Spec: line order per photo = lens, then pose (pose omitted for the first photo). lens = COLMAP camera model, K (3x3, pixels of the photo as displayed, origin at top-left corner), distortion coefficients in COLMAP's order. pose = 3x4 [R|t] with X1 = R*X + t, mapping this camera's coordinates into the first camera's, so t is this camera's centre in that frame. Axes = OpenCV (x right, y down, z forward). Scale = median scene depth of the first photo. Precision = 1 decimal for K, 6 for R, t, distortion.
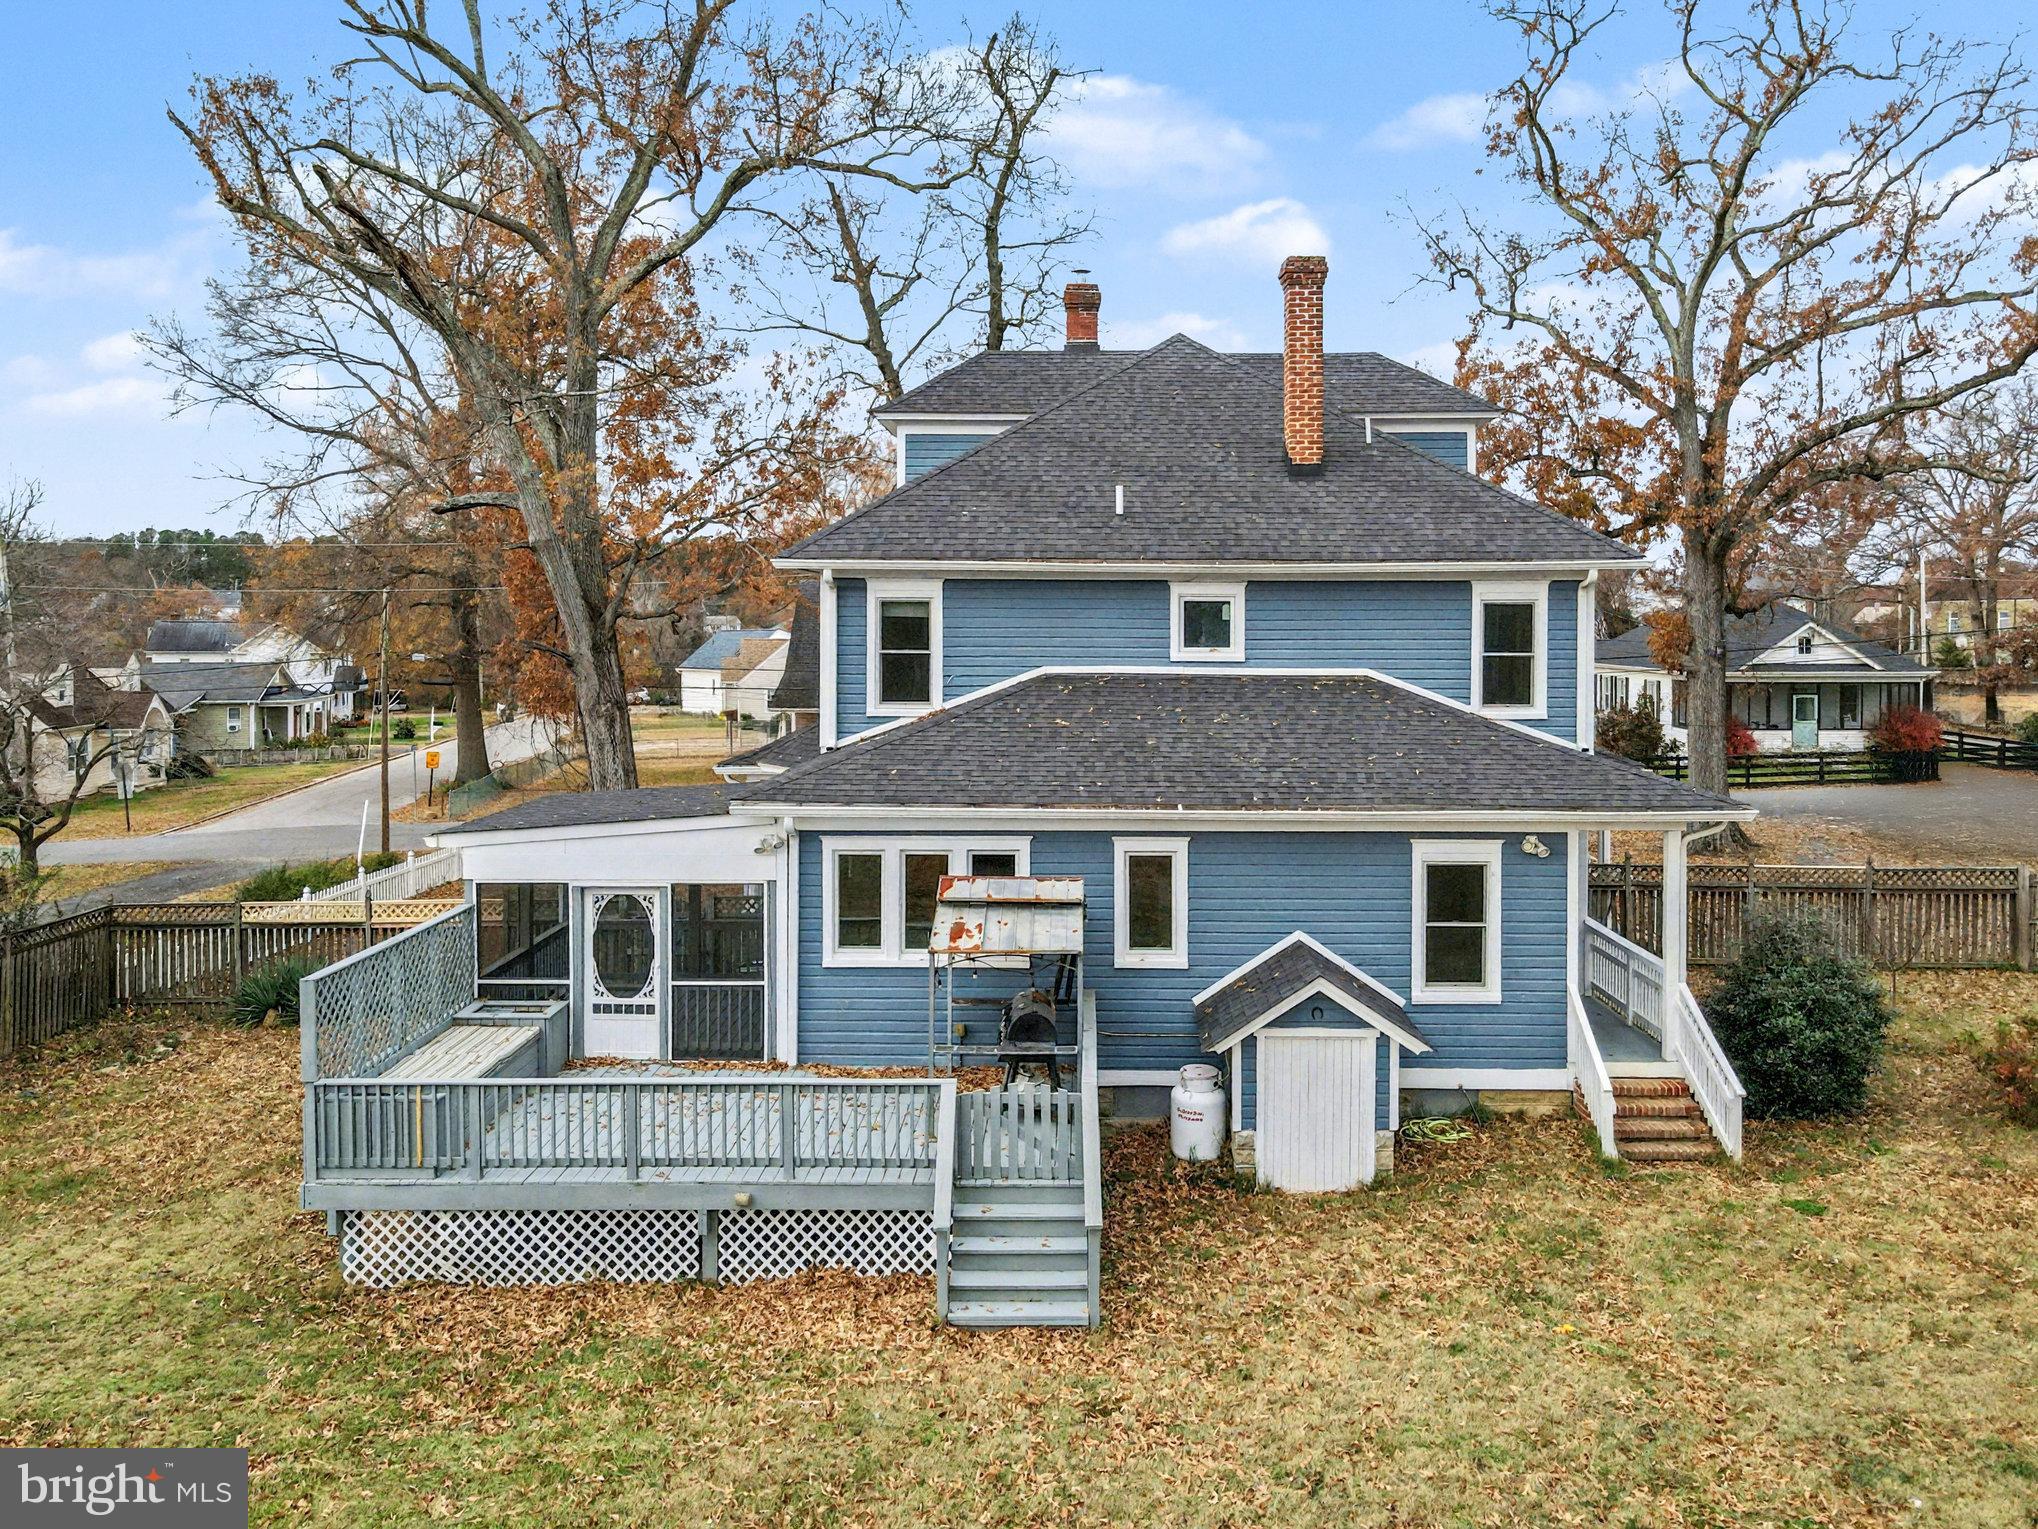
lens RADIAL K [[1499.3, 0, 1019.0], [0, 1499.3, 764.5], [0, 0, 1]] dist [-0.000425, 0.011752]
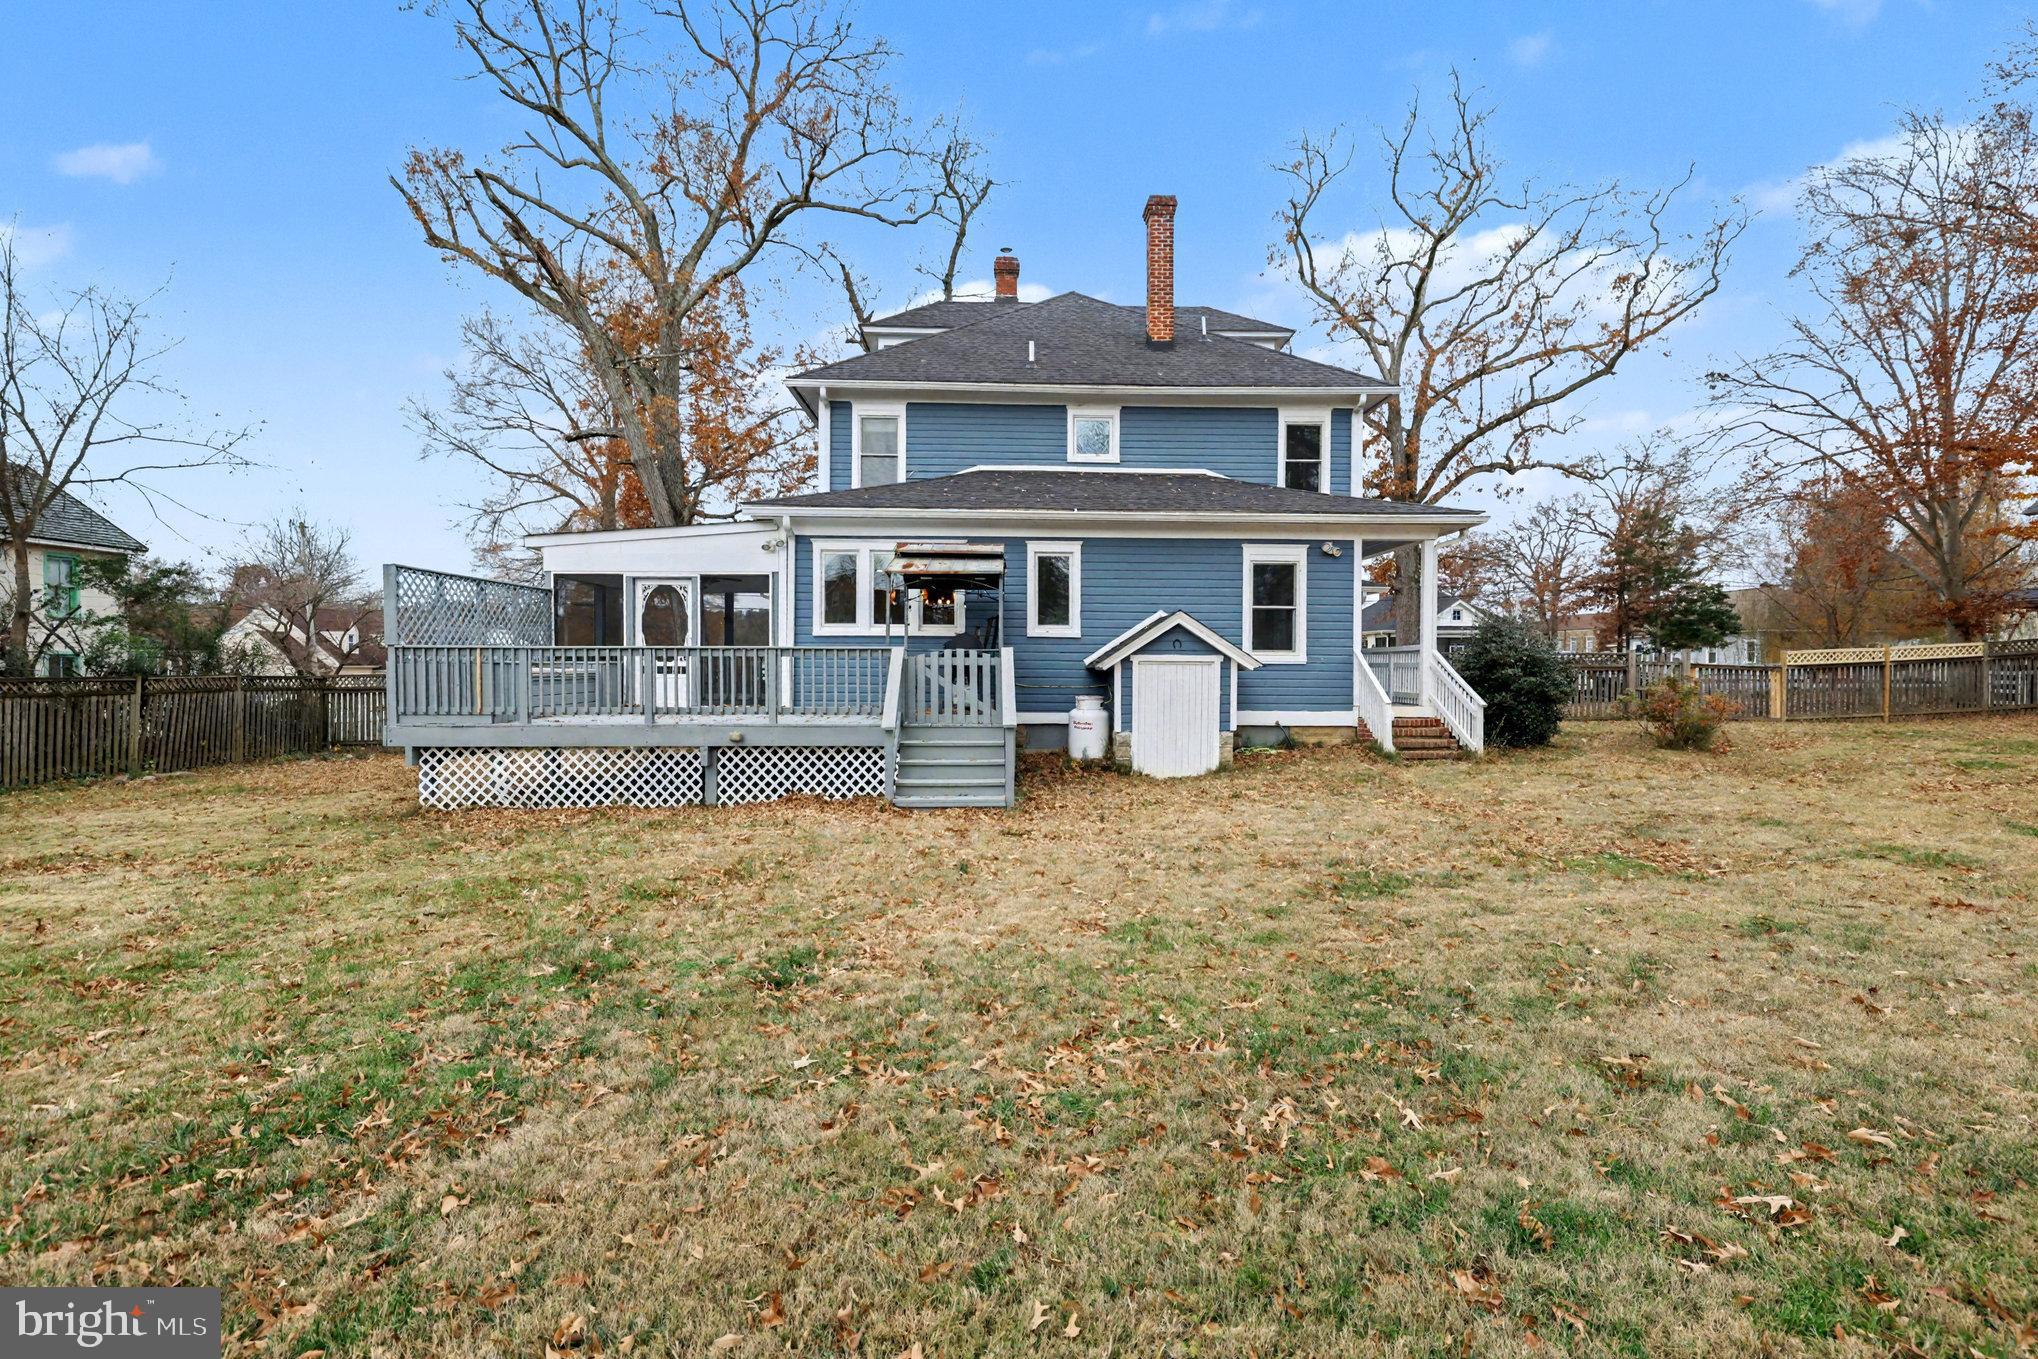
lens RADIAL K [[884.5, 0, 1005.4], [0, 884.5, 778.2], [0, 0, 1]] dist [-0.001922, -0.008850]
pose [[0.999267, 0.002513, 0.038196, 0.013459], [-0.002690, 0.999986, 0.004585, 0.261779], [-0.038184, -0.004685, 0.999260, 0.195095]]
